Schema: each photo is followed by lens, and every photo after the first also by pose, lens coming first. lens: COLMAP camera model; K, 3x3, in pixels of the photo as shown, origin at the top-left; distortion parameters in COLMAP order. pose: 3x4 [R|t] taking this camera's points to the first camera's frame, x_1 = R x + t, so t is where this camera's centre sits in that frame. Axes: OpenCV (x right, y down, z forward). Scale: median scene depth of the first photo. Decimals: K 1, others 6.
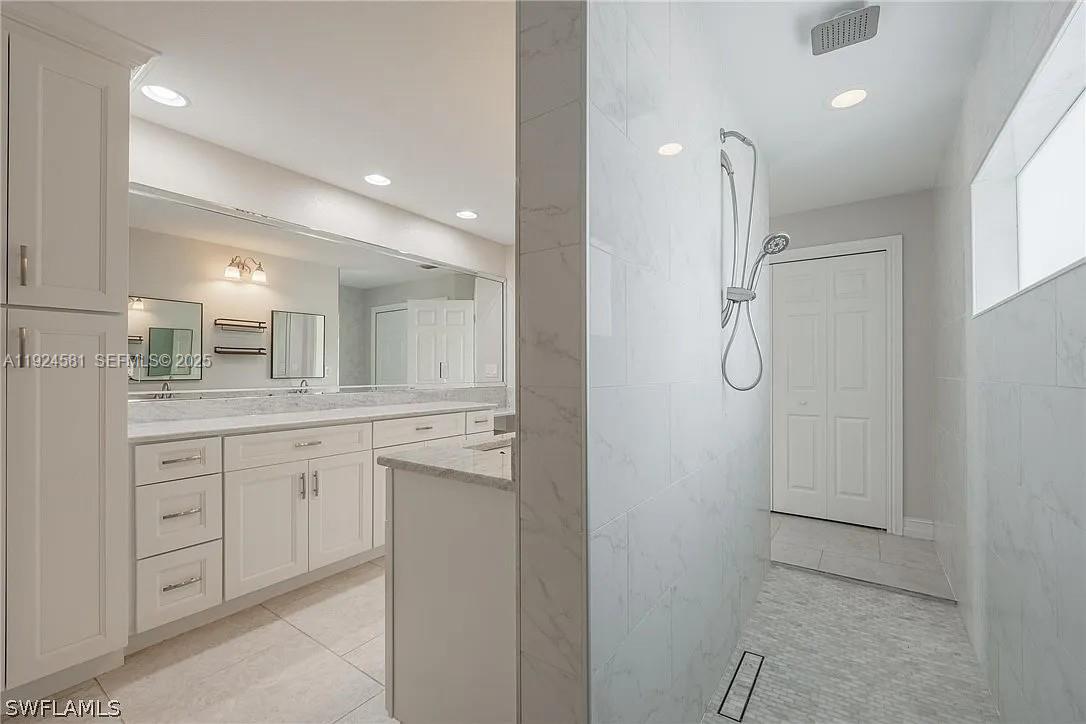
lens RADIAL K [[463.5, 0, 543.0], [0, 463.5, 362.0], [0, 0, 1]] dist [-0.001113, -0.000132]
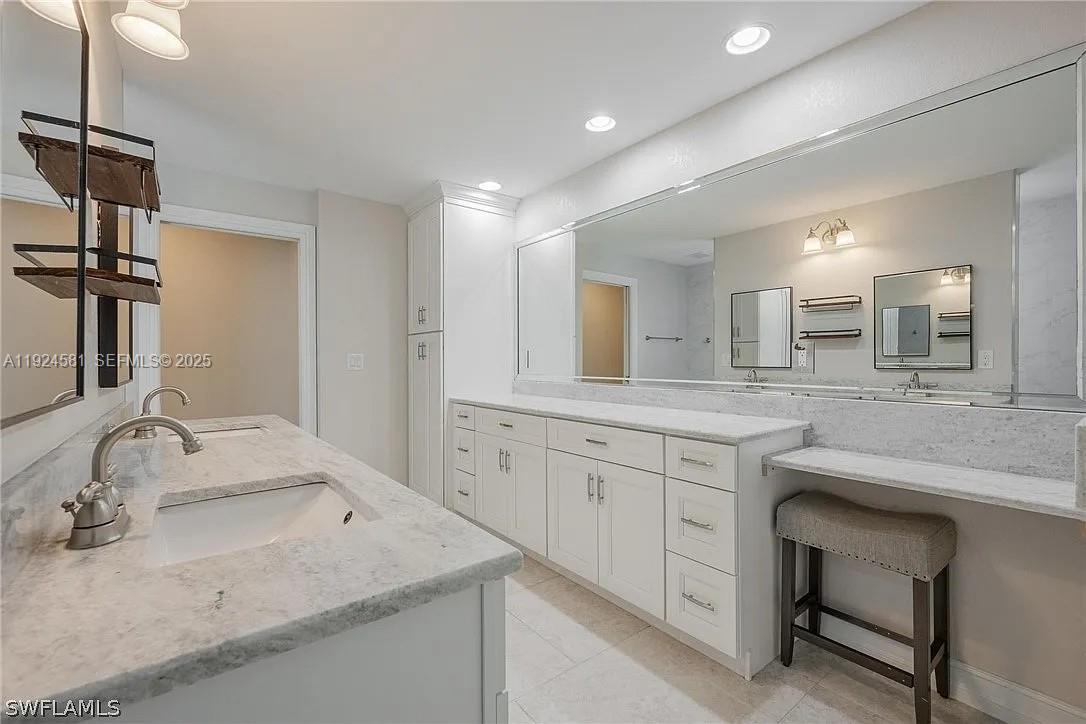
lens RADIAL K [[463.5, 0, 543.0], [0, 463.5, 362.0], [0, 0, 1]] dist [-0.001113, -0.000132]
pose [[-0.299232, 0.002732, -0.954176, 0.419771], [0.019712, 0.999800, -0.003319, 0.023396], [0.953977, -0.019801, -0.299226, 1.109944]]
